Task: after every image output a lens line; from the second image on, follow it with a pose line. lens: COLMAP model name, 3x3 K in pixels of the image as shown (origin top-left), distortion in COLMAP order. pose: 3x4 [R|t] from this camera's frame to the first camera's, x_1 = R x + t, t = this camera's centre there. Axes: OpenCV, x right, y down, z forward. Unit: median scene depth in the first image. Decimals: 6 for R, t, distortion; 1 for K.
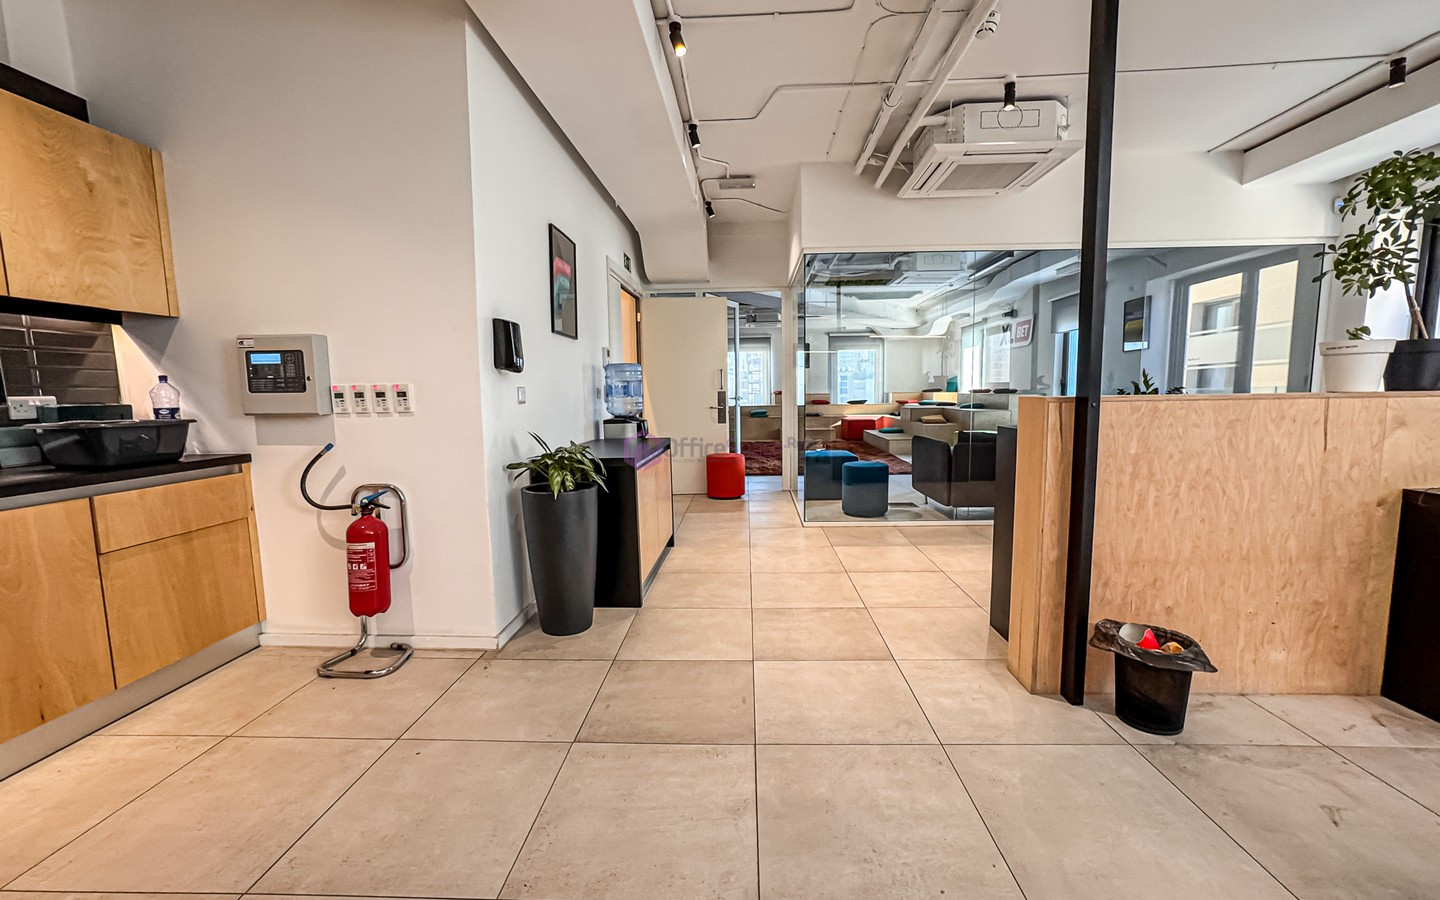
lens RADIAL K [[585.8, 0, 711.4], [0, 585.8, 452.8], [0, 0, 1]] dist [-0.022747, 0.010024]
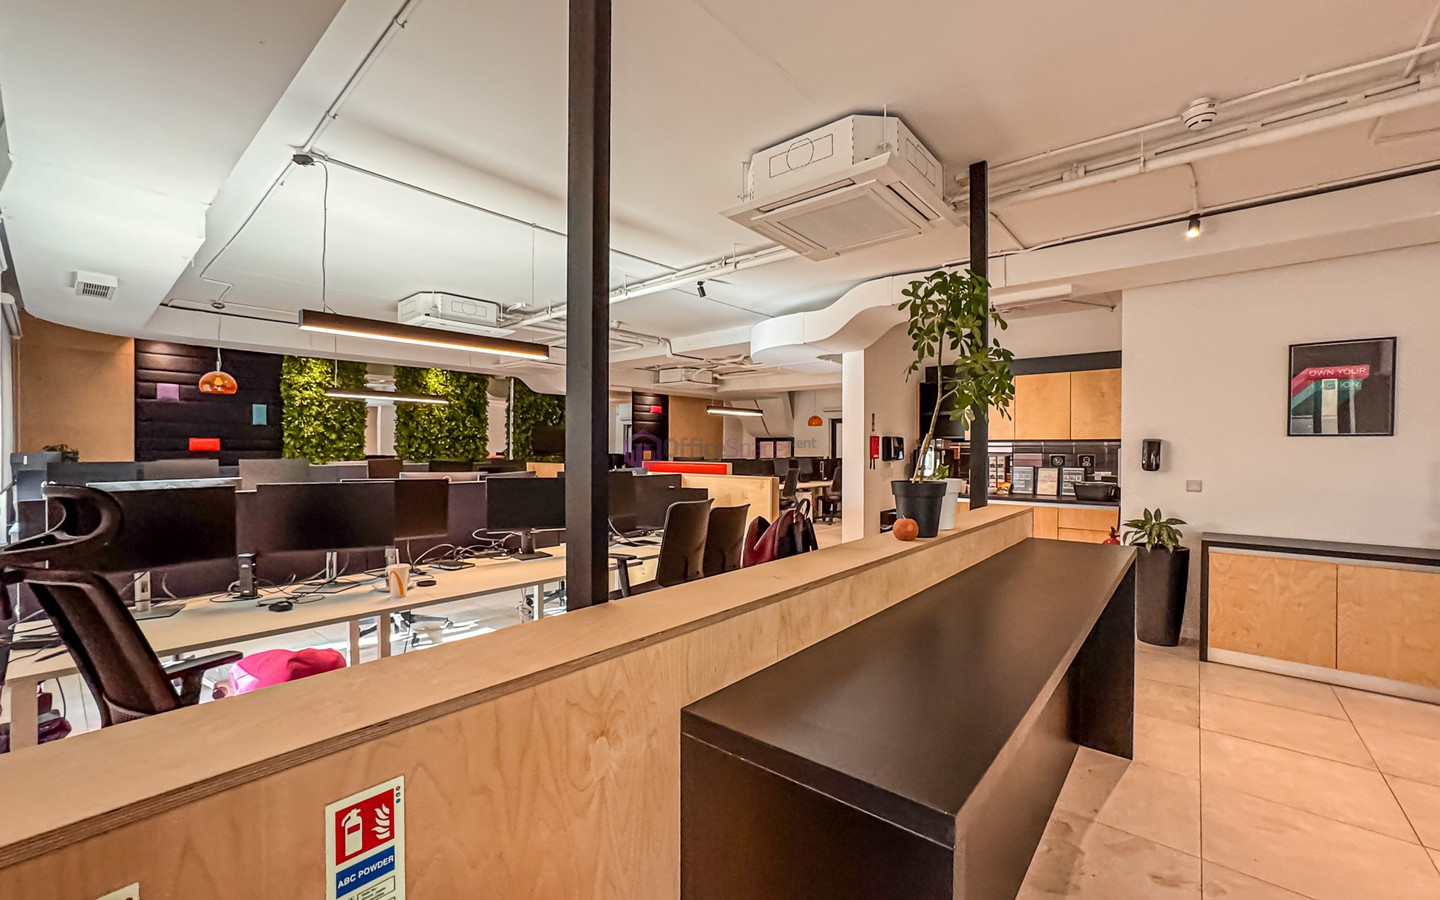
lens RADIAL K [[585.8, 0, 711.4], [0, 585.8, 452.8], [0, 0, 1]] dist [-0.022747, 0.010024]
pose [[-0.630467, 0.021228, -0.775926, 1.447649], [-0.075948, 0.993143, 0.088881, -0.200874], [0.772492, 0.114967, -0.624531, 0.887758]]
